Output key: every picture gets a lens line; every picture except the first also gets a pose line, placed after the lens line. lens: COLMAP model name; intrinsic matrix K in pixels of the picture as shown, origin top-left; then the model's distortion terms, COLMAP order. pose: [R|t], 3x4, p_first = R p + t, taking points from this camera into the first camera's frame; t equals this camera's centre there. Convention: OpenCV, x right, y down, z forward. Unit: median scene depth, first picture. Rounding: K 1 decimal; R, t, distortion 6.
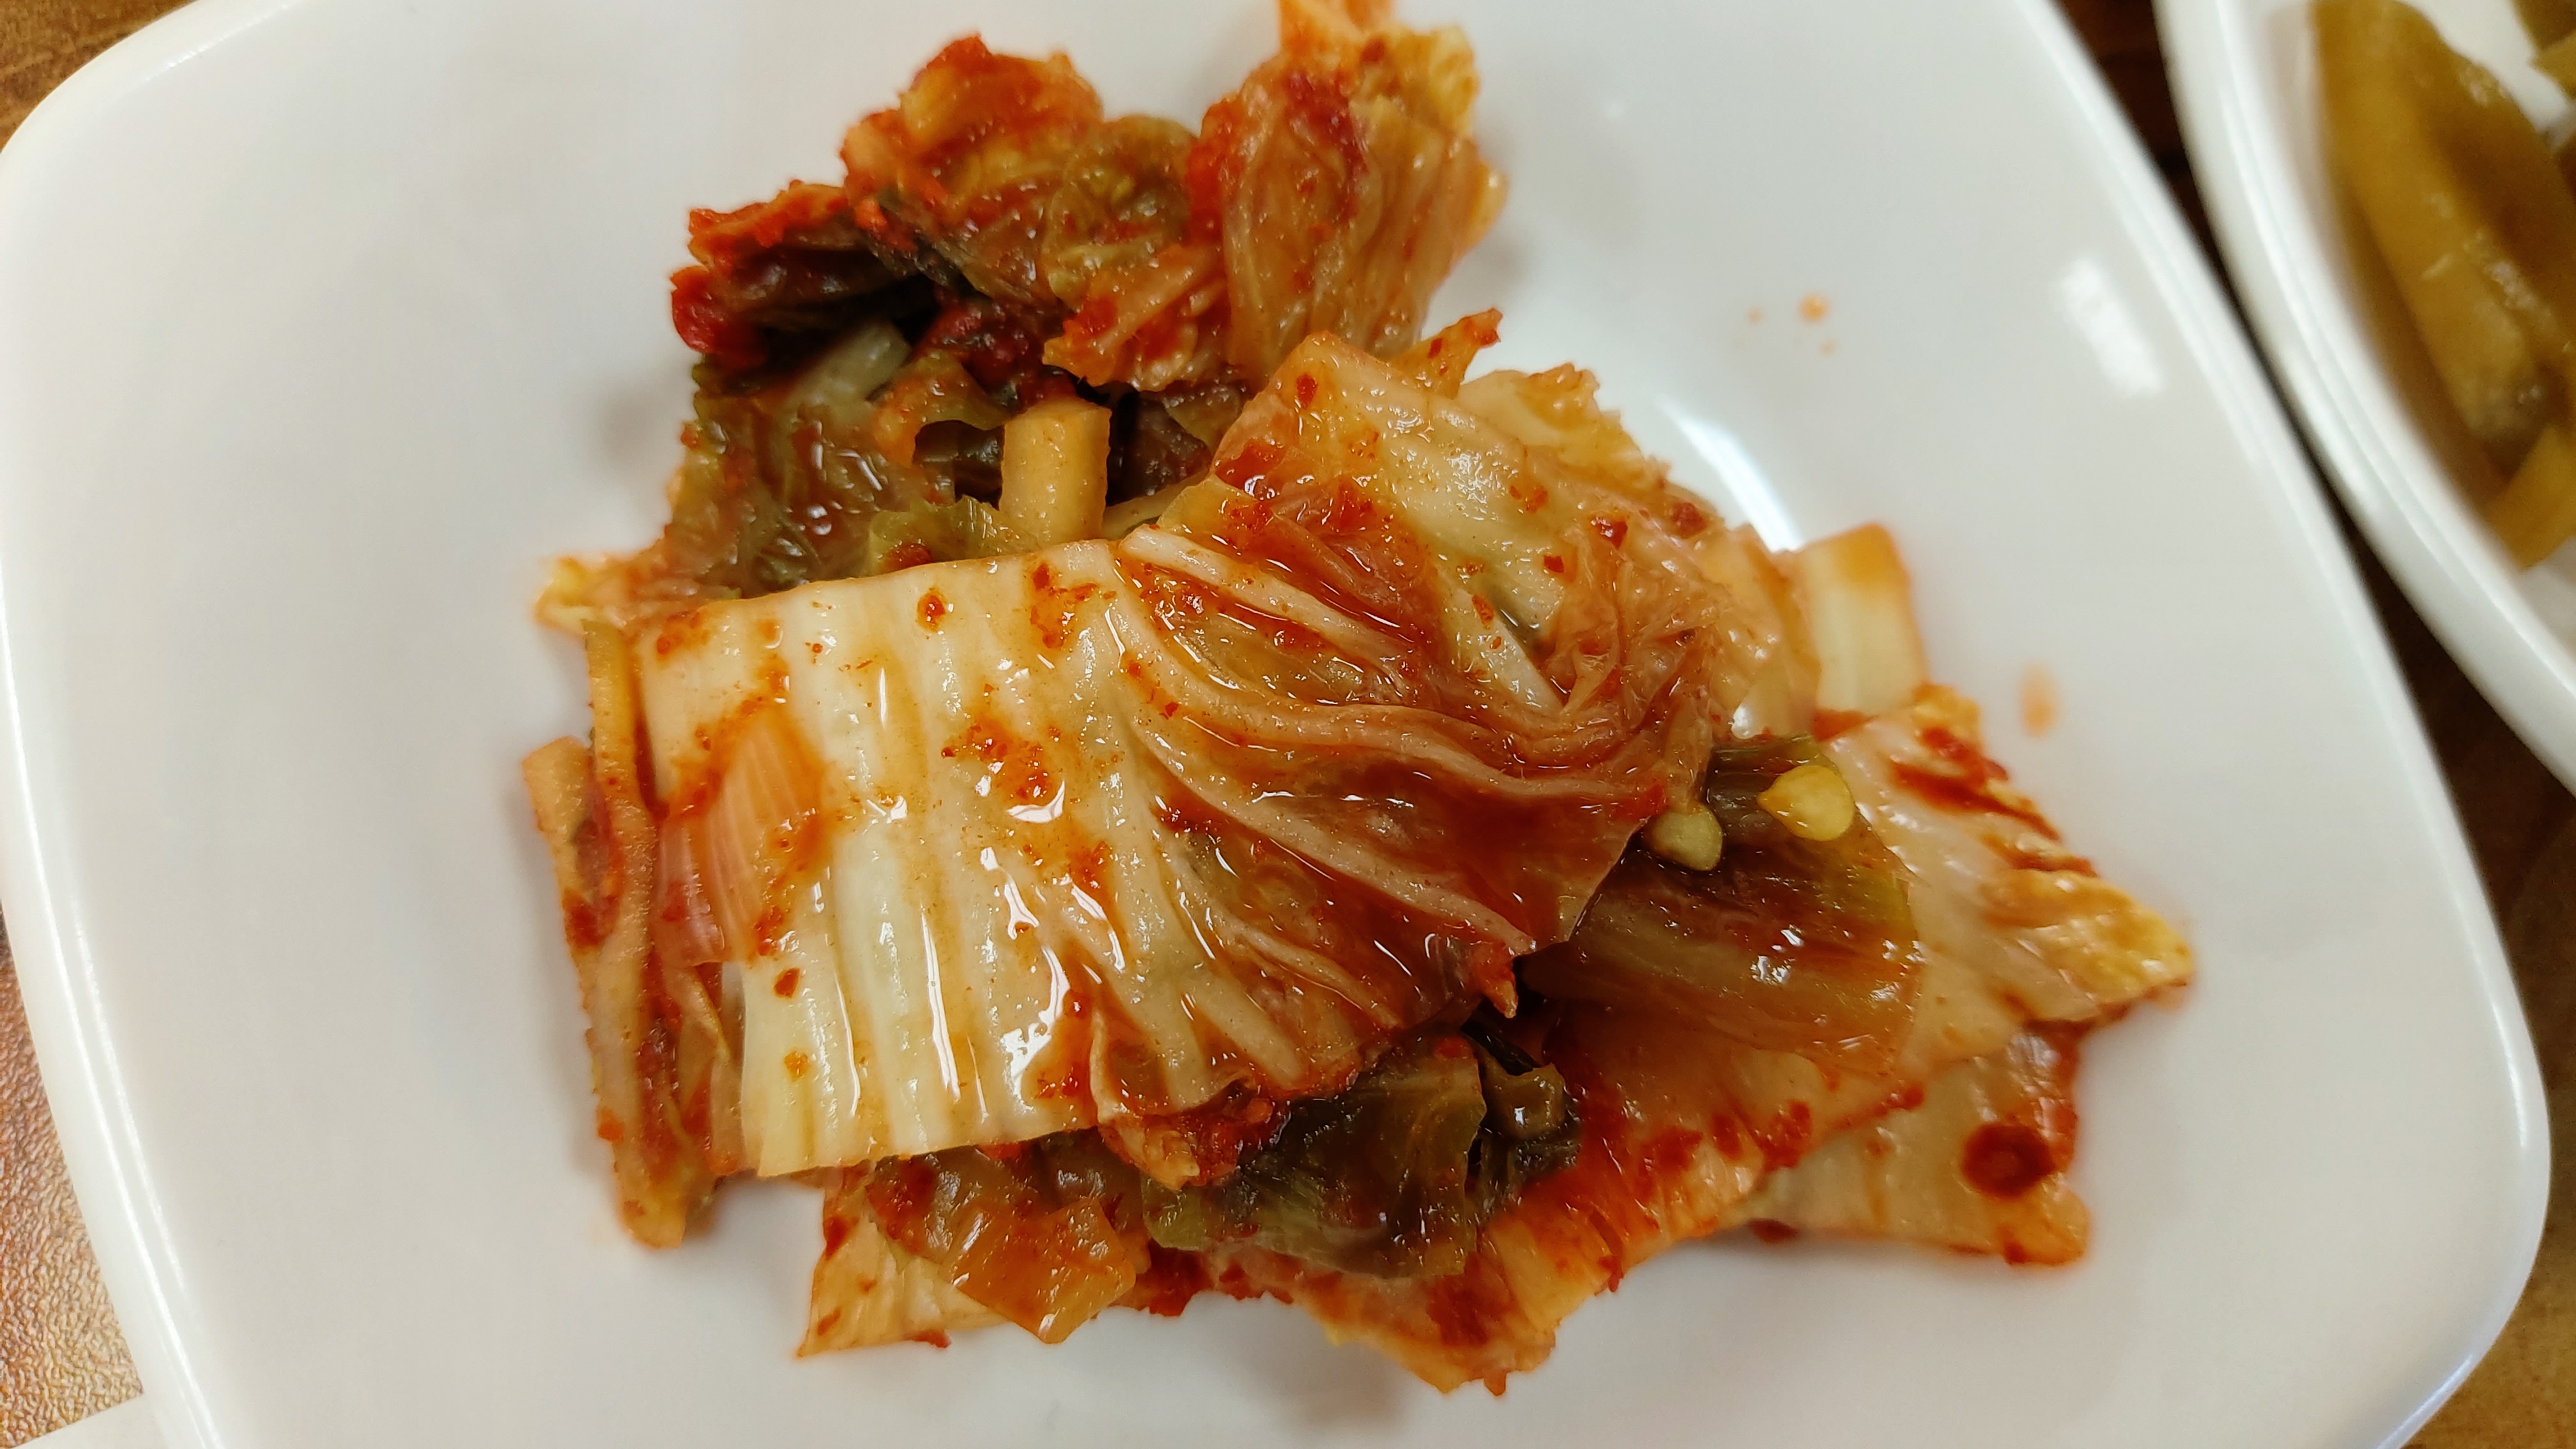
lens RADIAL K [[1909.0, 0, 1270.2], [0, 1909.0, 734.9], [0, 0, 1]] dist [0.015845, -0.019031]
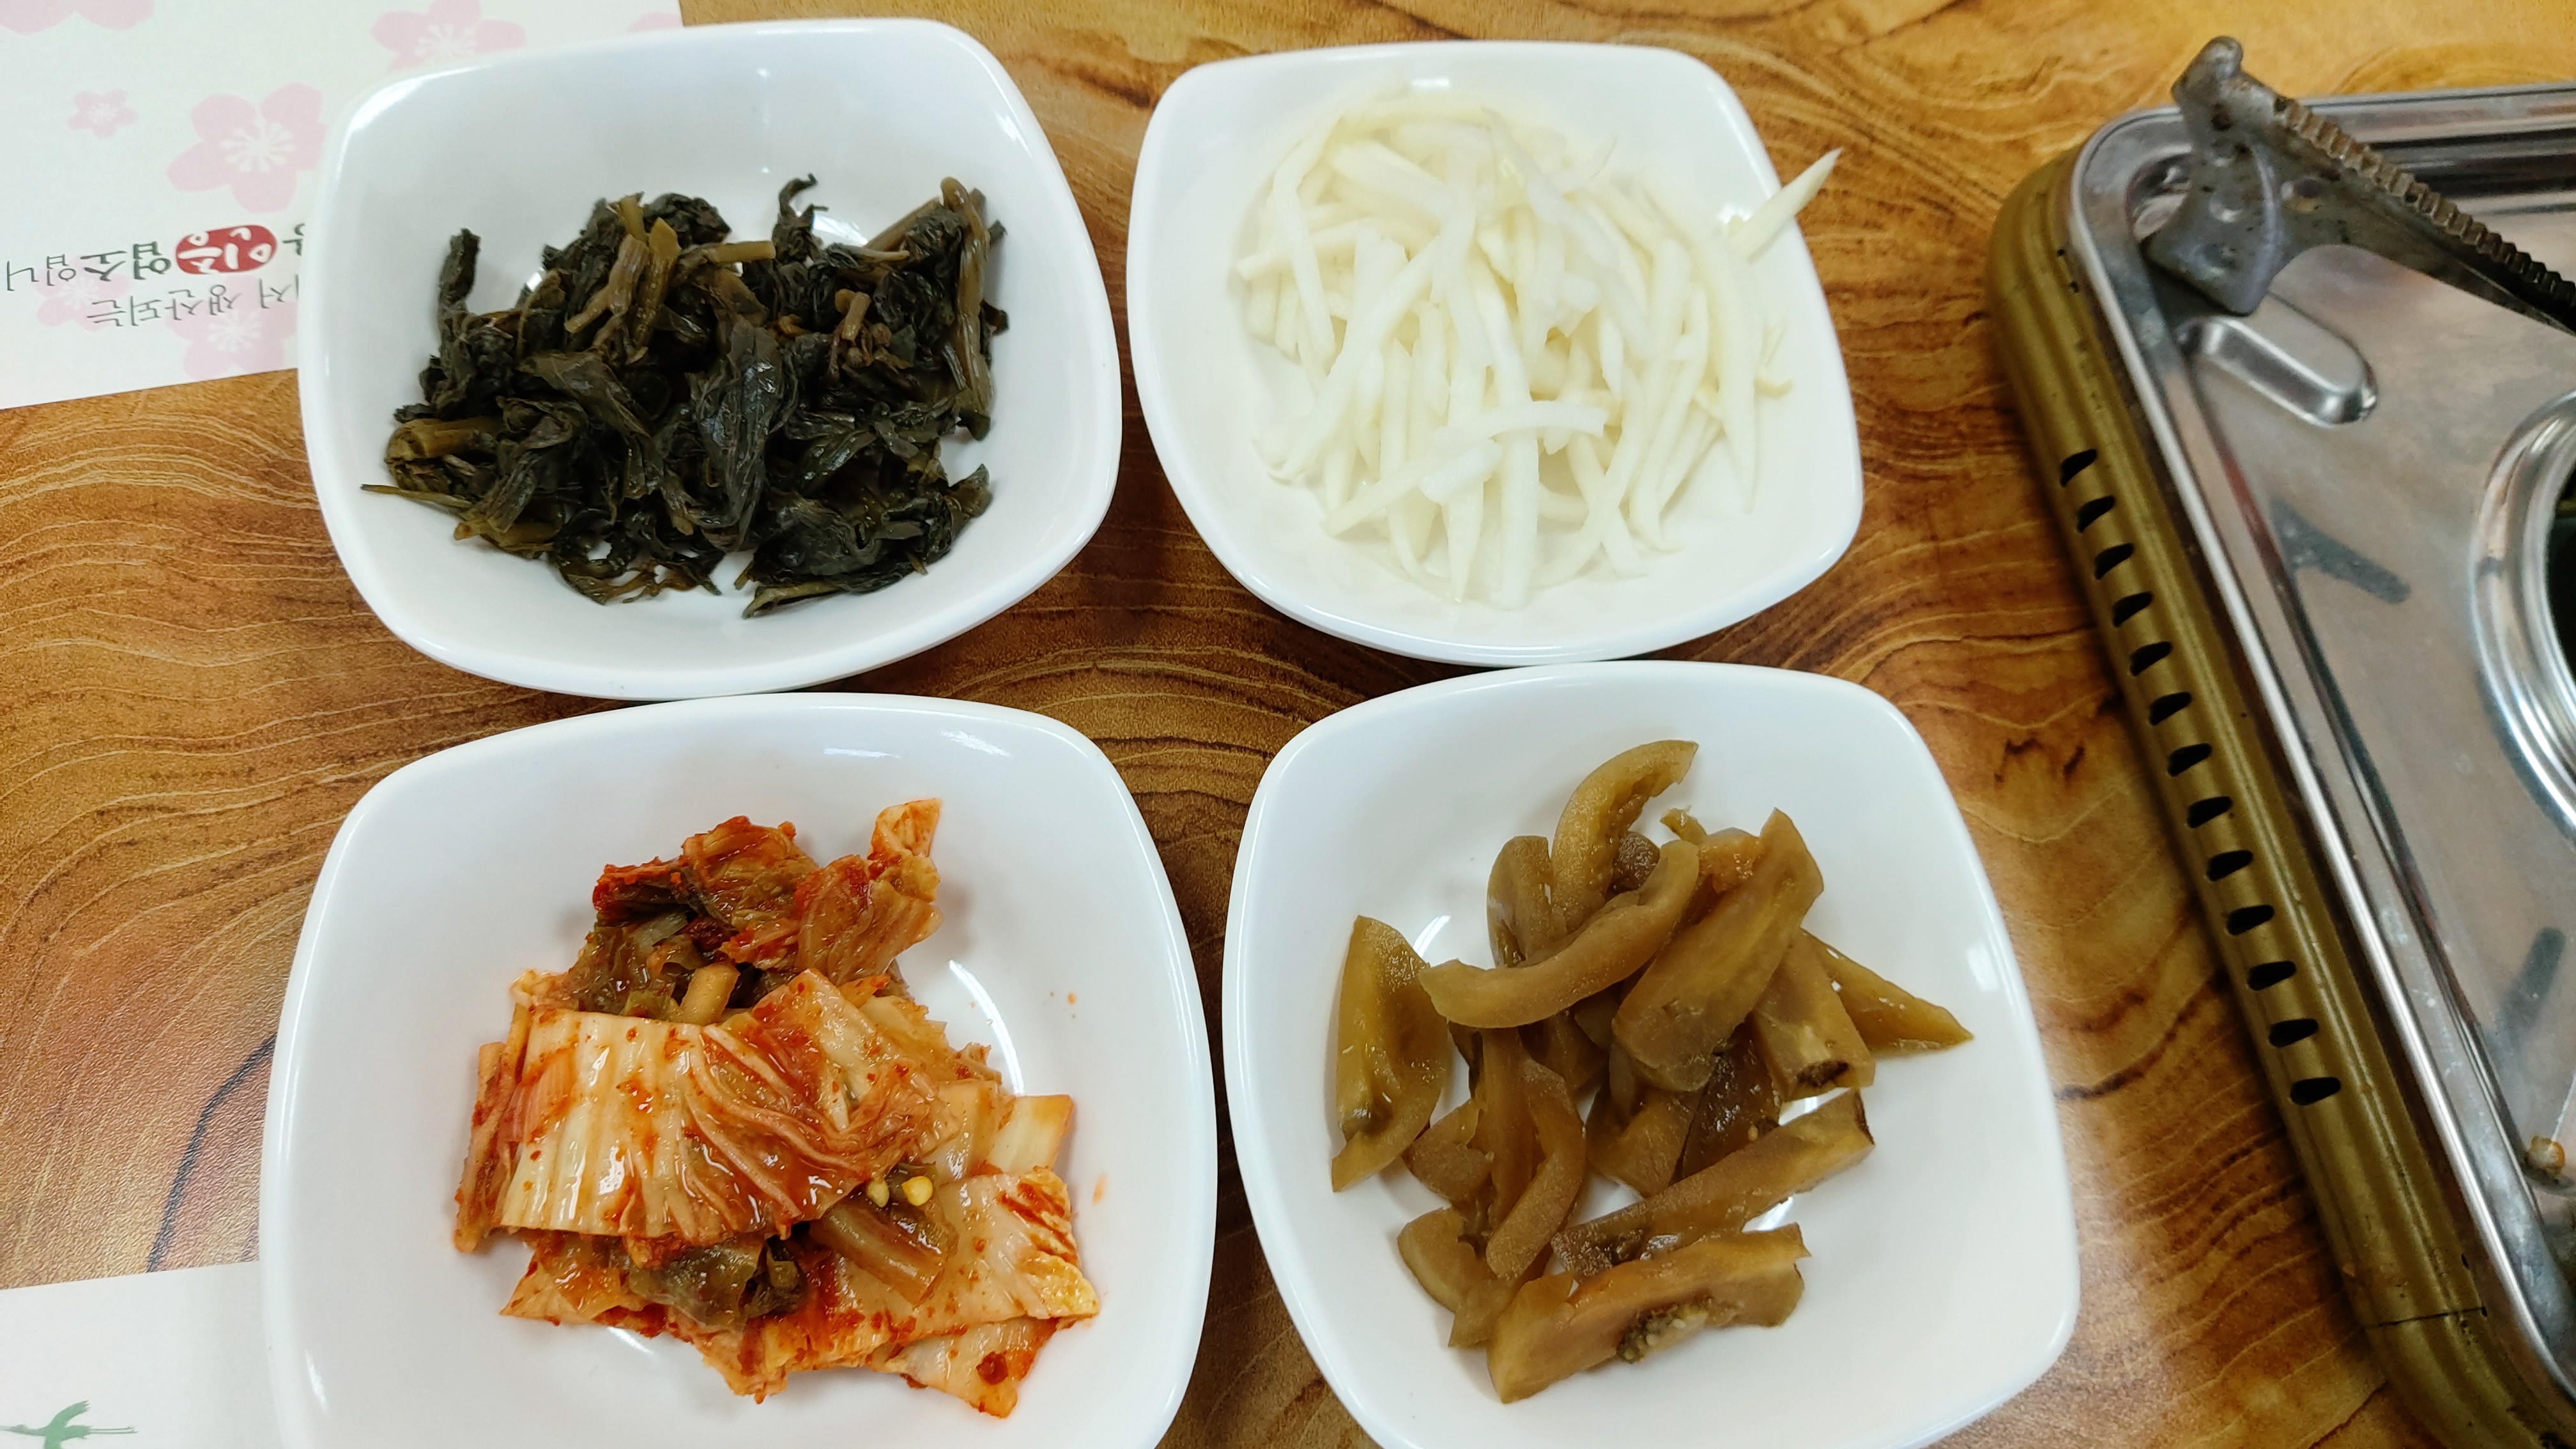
lens RADIAL K [[1909.0, 0, 1300.1], [0, 1909.0, 720.2], [0, 0, 1]] dist [0.015845, -0.019031]
pose [[0.965149, 0.246057, -0.089121, 0.840805], [-0.259775, 0.942010, -0.212447, -0.148847], [0.031679, 0.228195, 0.973100, -1.663062]]
